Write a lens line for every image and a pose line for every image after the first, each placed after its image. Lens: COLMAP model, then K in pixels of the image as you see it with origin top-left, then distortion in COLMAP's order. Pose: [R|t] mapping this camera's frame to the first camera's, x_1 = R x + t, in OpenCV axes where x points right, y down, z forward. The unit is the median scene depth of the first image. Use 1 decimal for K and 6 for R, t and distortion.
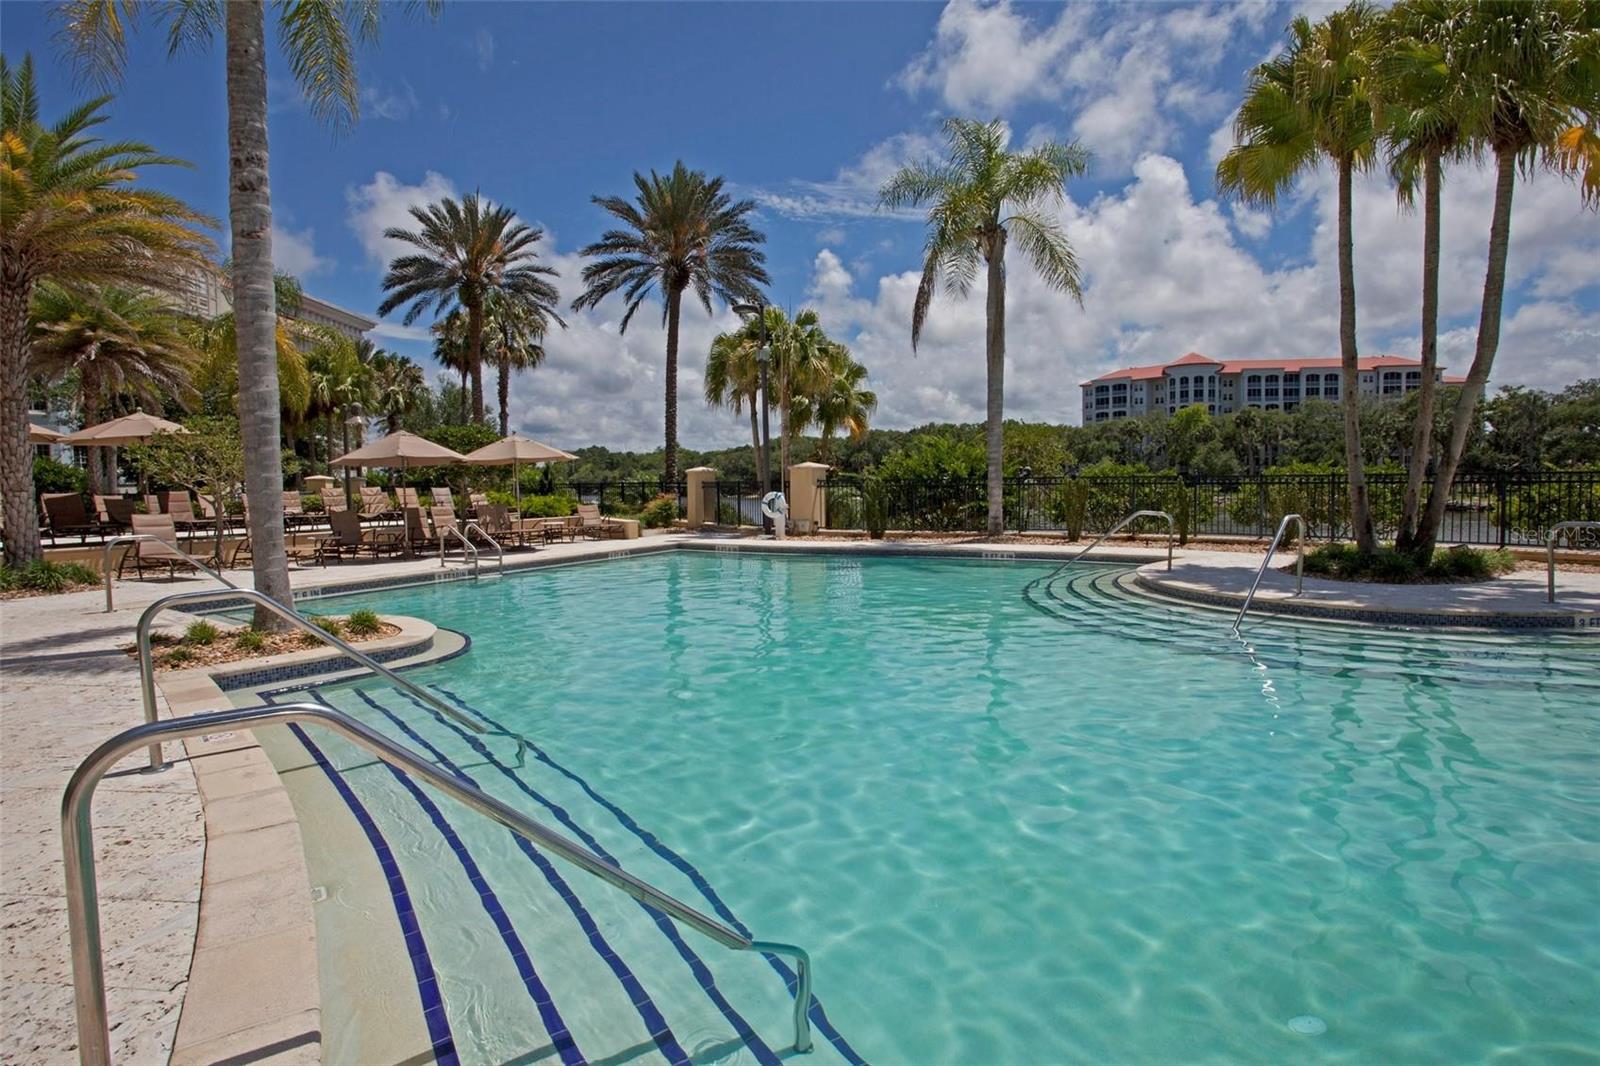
lens RADIAL K [[779.6, 0, 794.7], [0, 779.6, 519.5], [0, 0, 1]] dist [-0.015572, 0.000430]
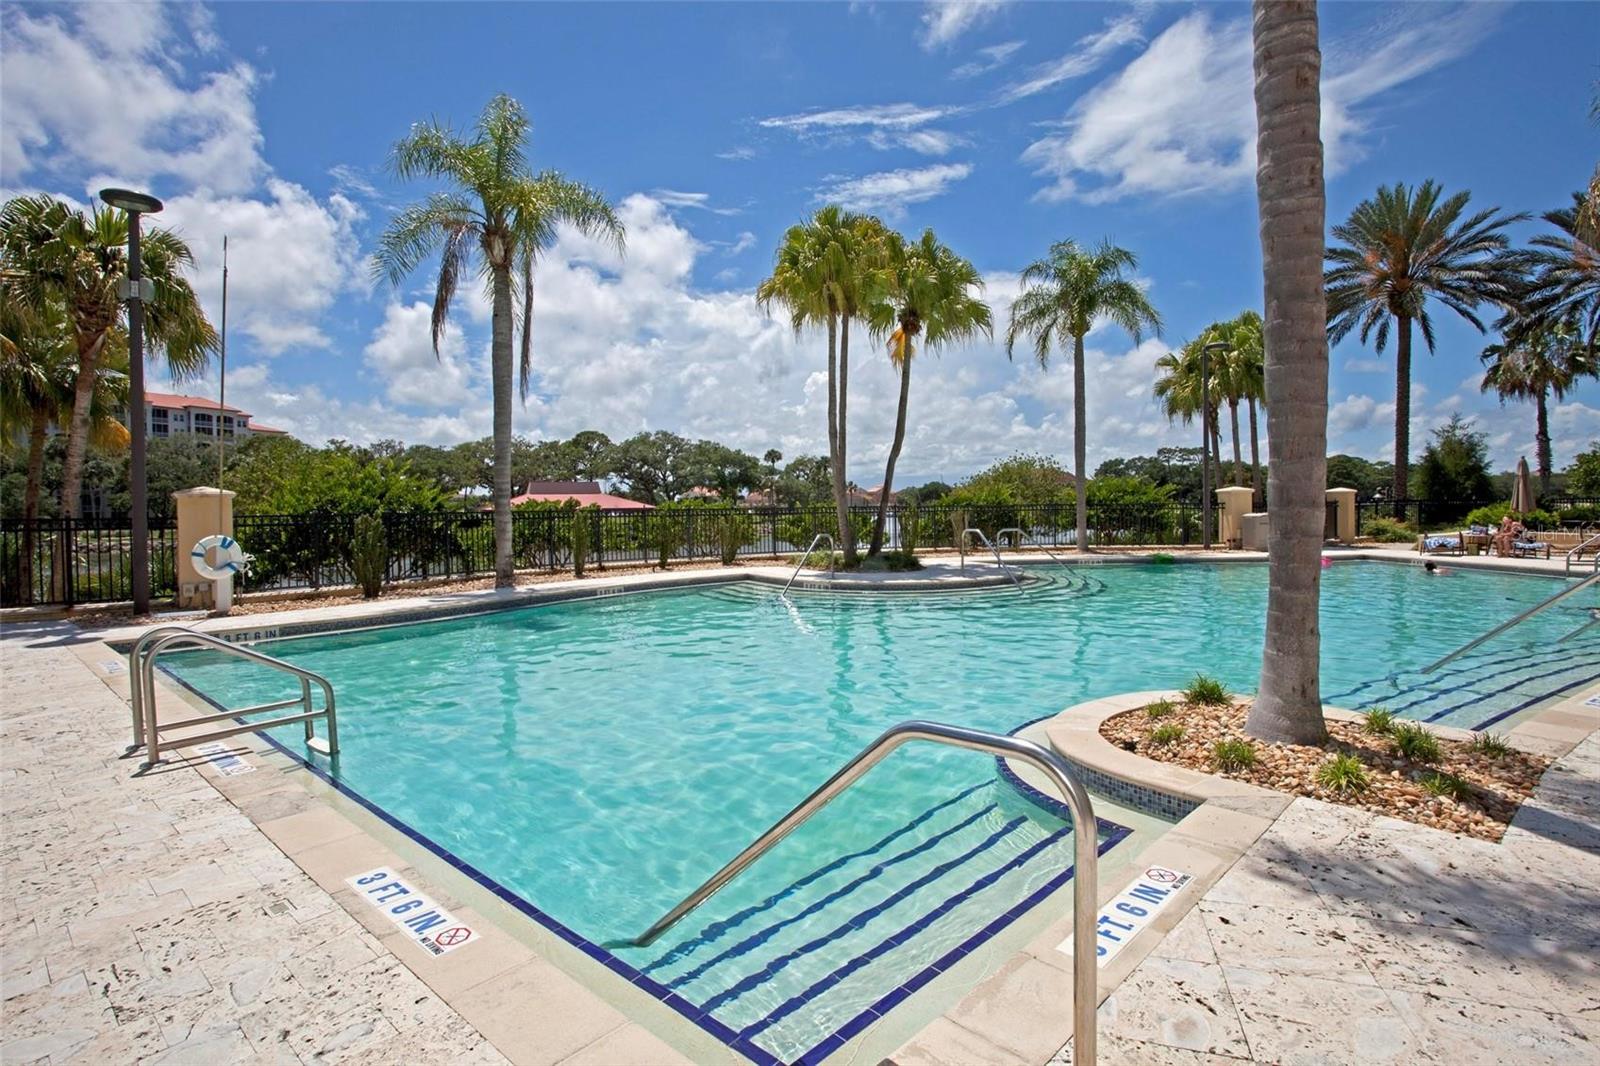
lens RADIAL K [[779.6, 0, 794.7], [0, 779.6, 519.5], [0, 0, 1]] dist [-0.015572, 0.000430]
pose [[0.227627, -0.009058, 0.973706, -0.506825], [0.061227, 0.998111, -0.005028, -0.017725], [-0.971822, 0.060761, 0.227751, 0.494163]]
